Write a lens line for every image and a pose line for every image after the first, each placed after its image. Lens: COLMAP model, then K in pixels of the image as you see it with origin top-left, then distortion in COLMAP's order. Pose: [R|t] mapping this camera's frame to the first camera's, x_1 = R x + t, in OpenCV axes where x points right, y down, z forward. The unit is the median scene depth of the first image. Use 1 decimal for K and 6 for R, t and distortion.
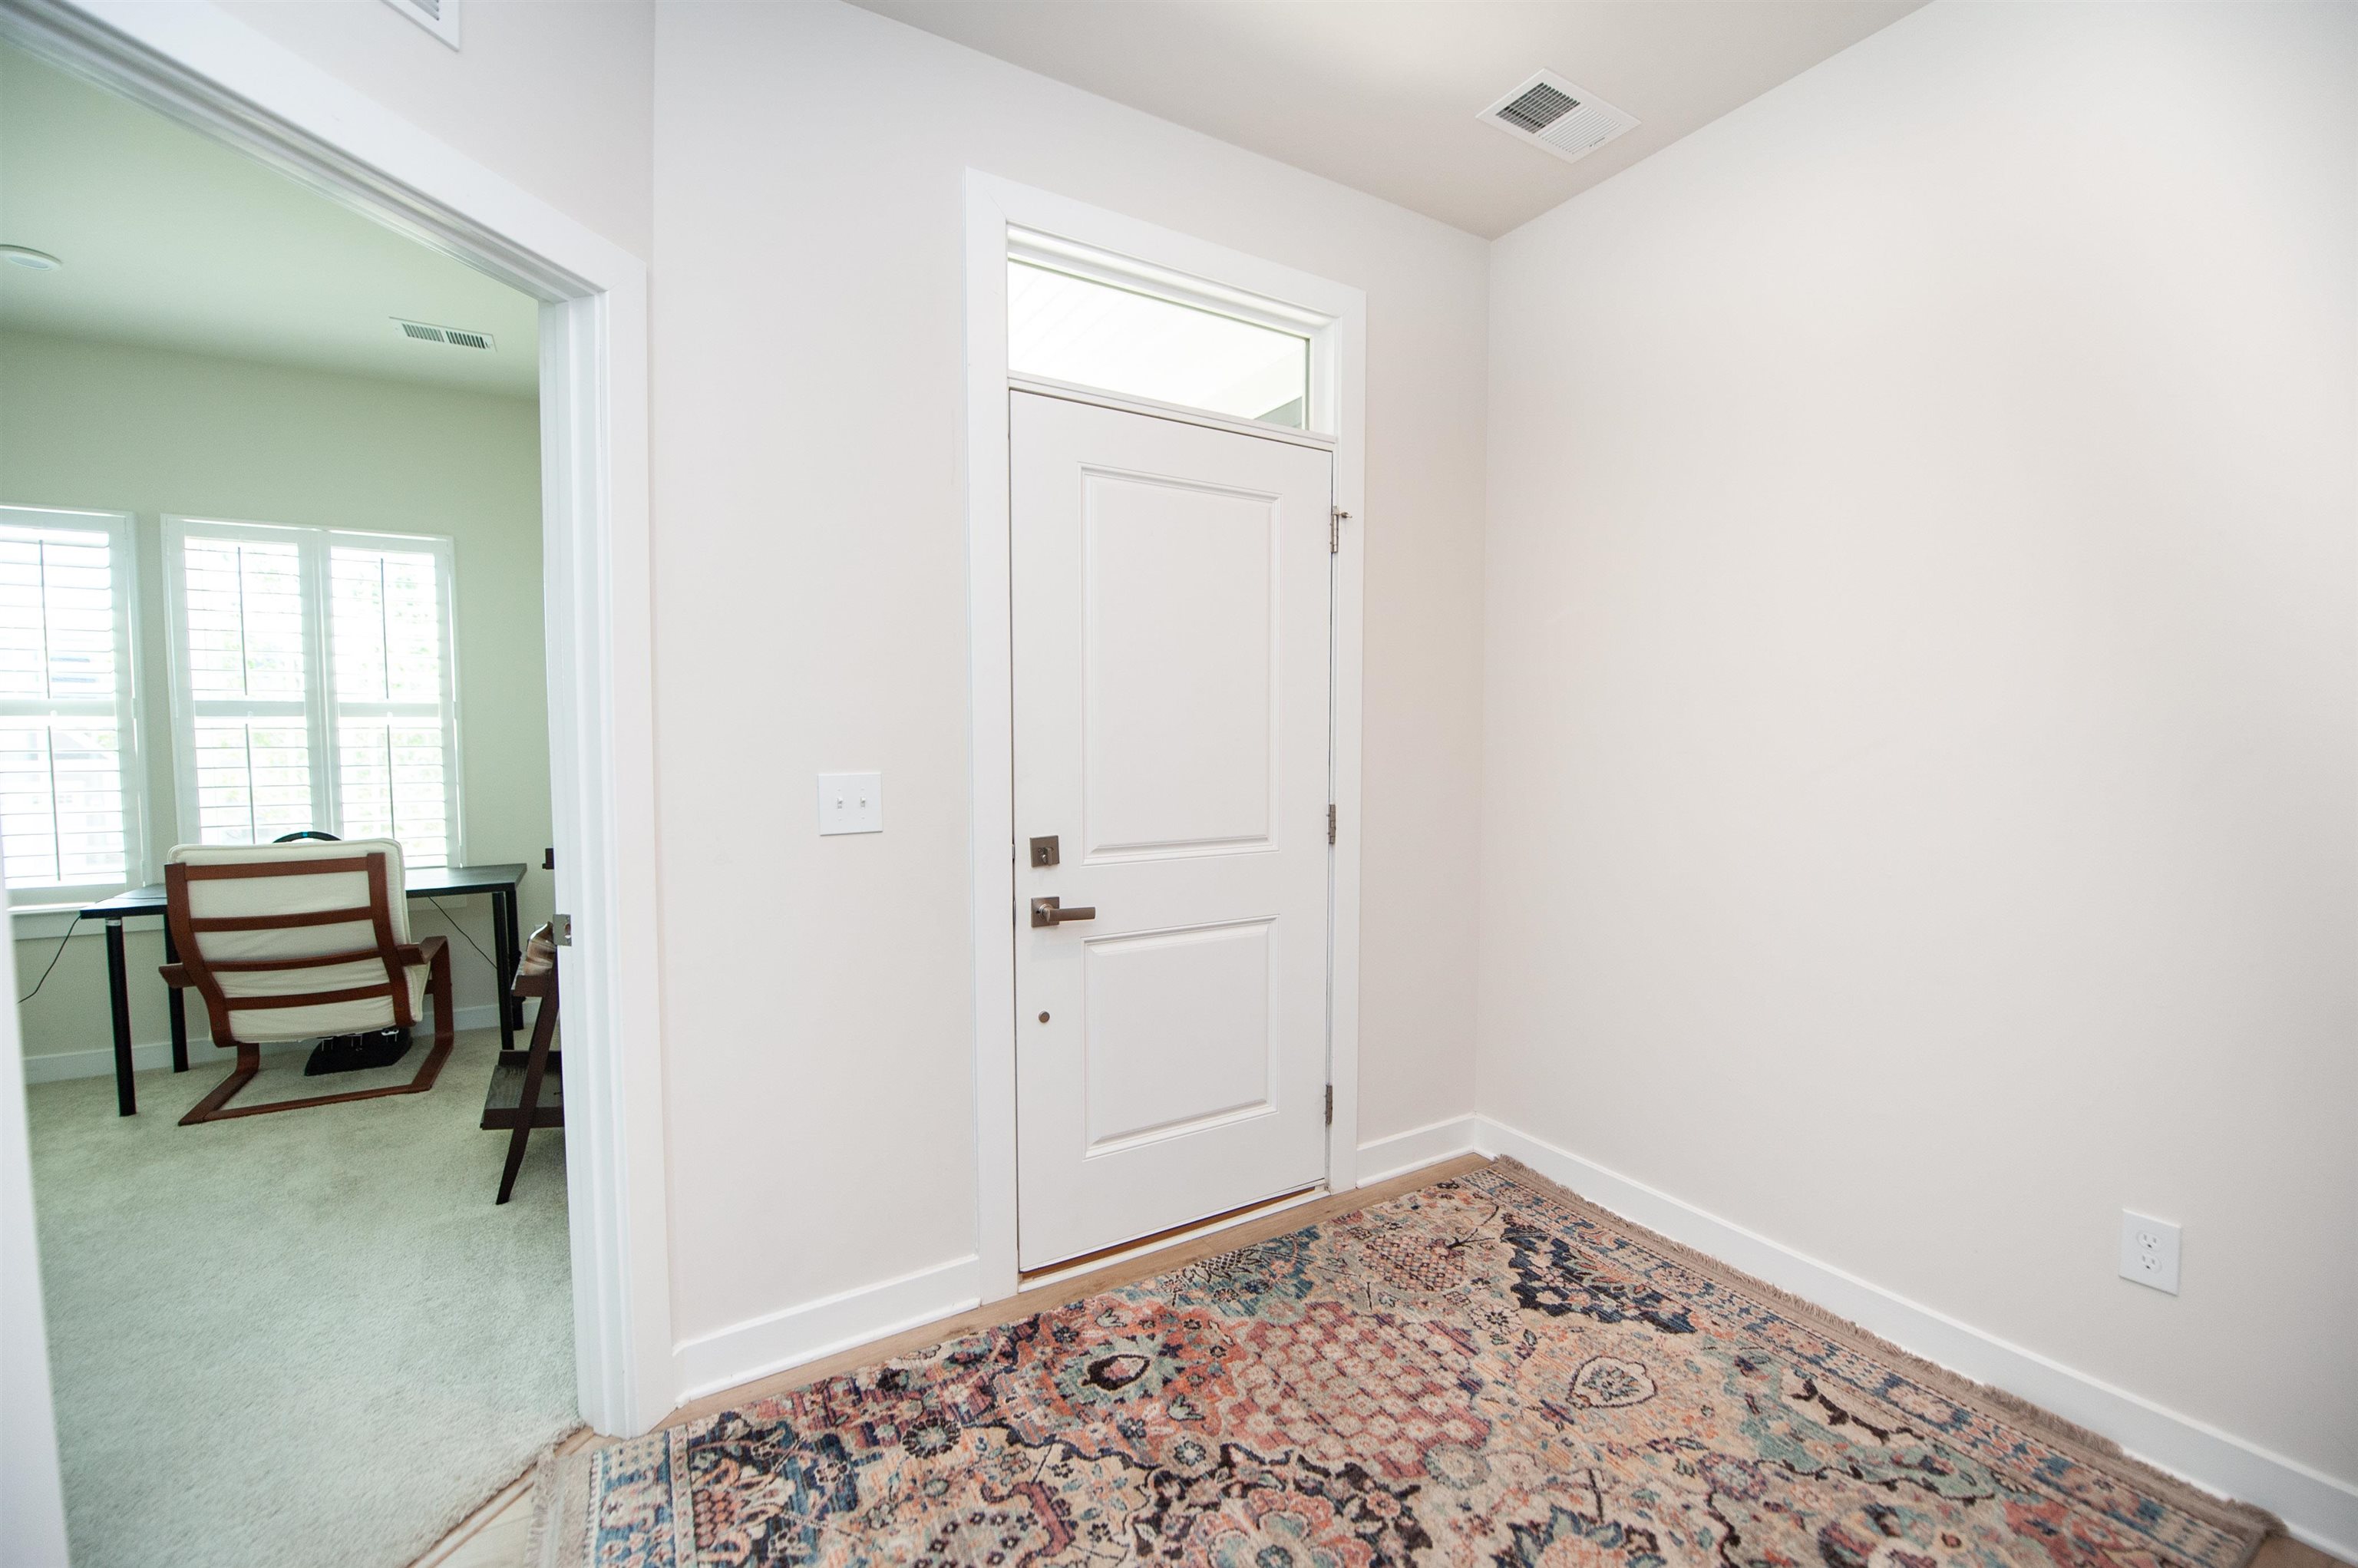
lens RADIAL K [[940.9, 0, 1189.9], [0, 940.9, 790.6], [0, 0, 1]] dist [-0.023541, -0.000782]
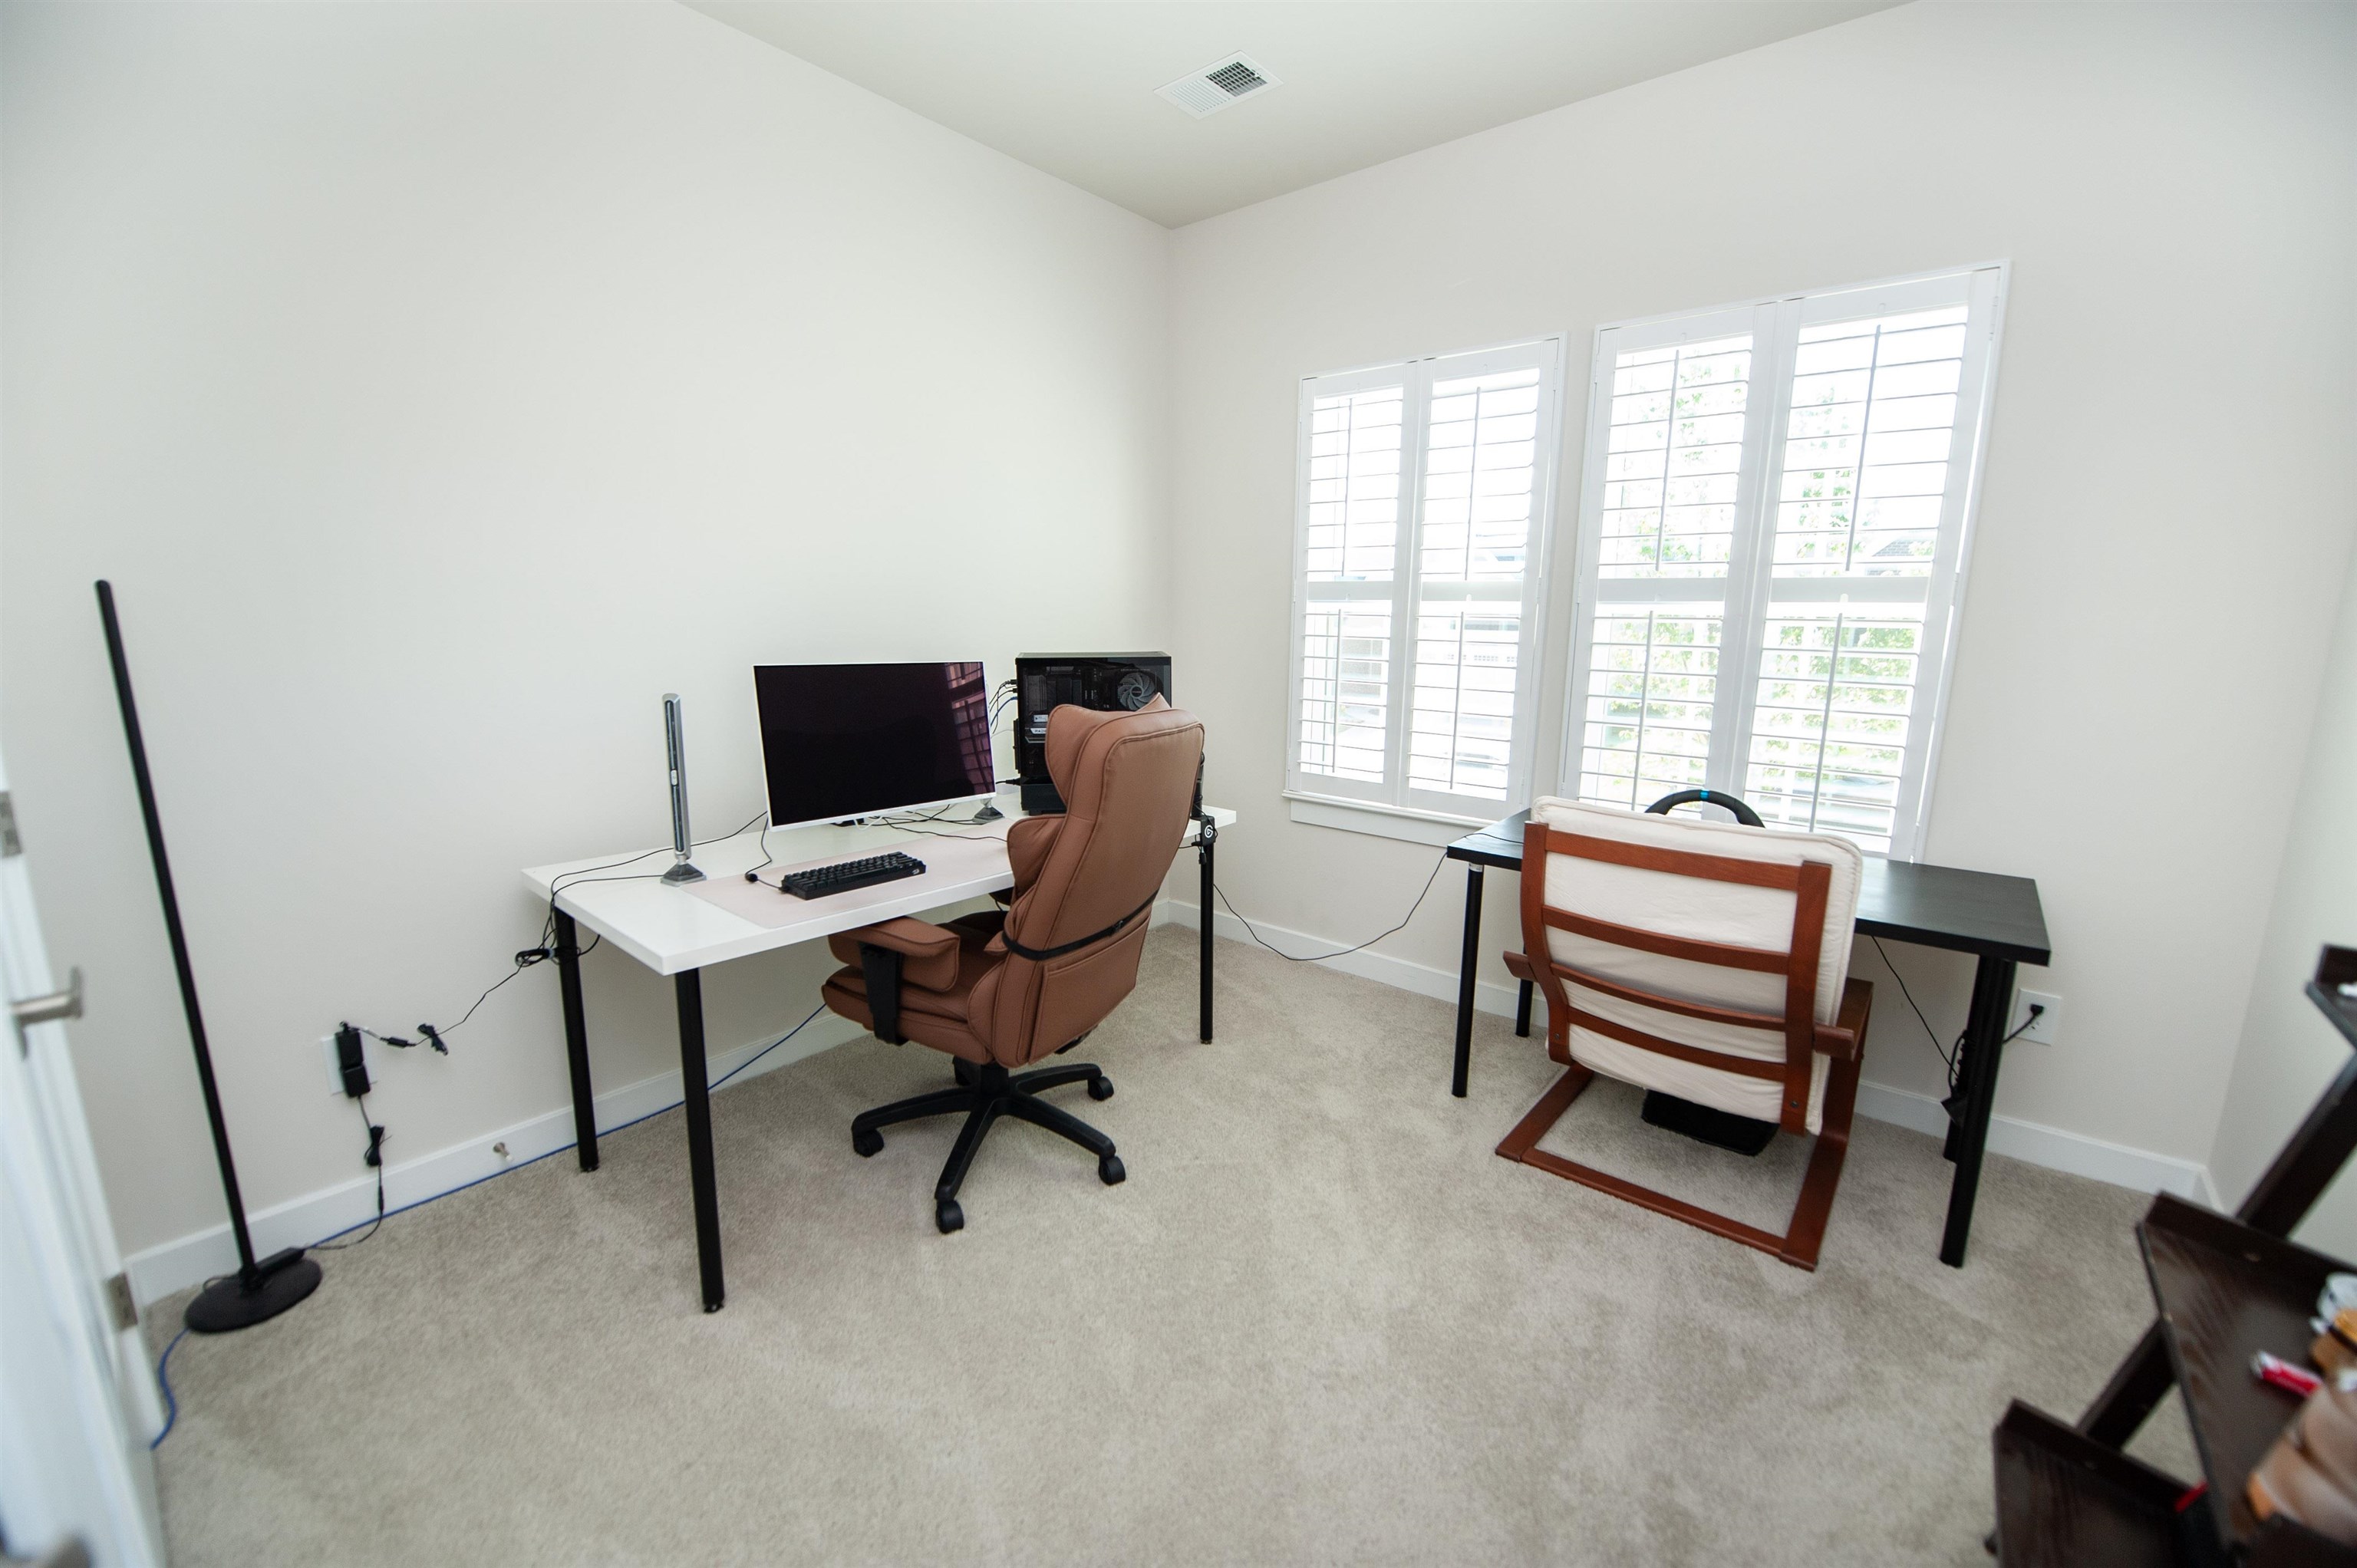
lens RADIAL K [[940.5, 0, 1189.4], [0, 940.5, 790.6], [0, 0, 1]] dist [-0.023541, -0.000782]
pose [[0.326209, 0.178252, -0.928339, -0.492822], [-0.067077, 0.983950, 0.165360, -0.035158], [0.942915, 0.008328, 0.332930, 0.464835]]
